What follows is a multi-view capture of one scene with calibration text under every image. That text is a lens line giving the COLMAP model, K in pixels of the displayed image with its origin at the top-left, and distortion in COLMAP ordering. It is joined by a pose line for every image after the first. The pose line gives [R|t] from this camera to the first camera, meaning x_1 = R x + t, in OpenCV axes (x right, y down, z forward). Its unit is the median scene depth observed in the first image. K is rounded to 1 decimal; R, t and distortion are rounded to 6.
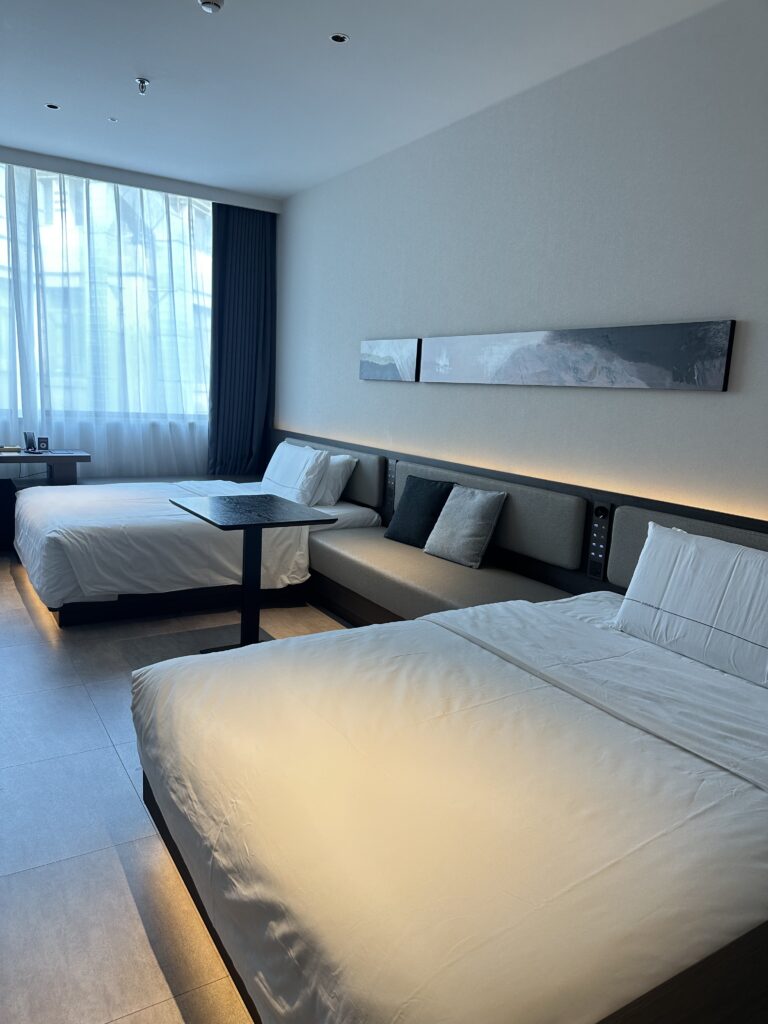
lens RADIAL K [[668.7, 0, 384.0], [0, 668.7, 512.0], [0, 0, 1]] dist [0.051040, -0.069473]
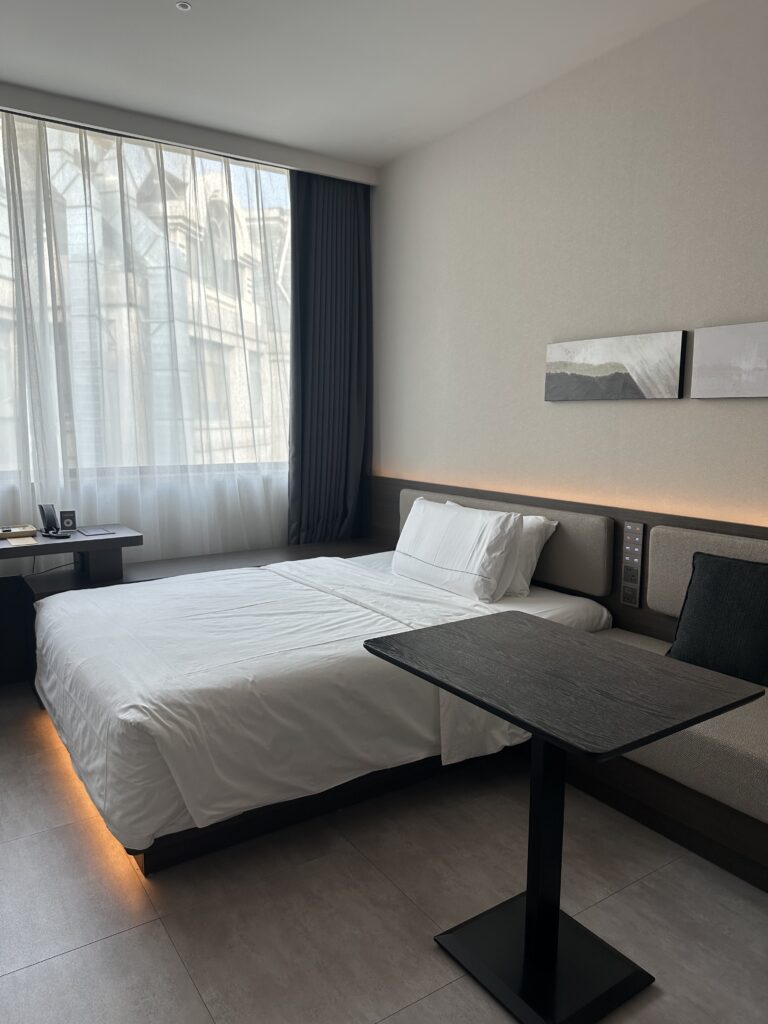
lens RADIAL K [[668.7, 0, 384.0], [0, 668.7, 512.0], [0, 0, 1]] dist [0.051040, -0.069473]
pose [[0.998153, -0.055963, 0.023627, -0.226463], [0.056853, 0.997627, -0.038825, -0.073308], [-0.021398, 0.040097, 0.998967, 0.348375]]
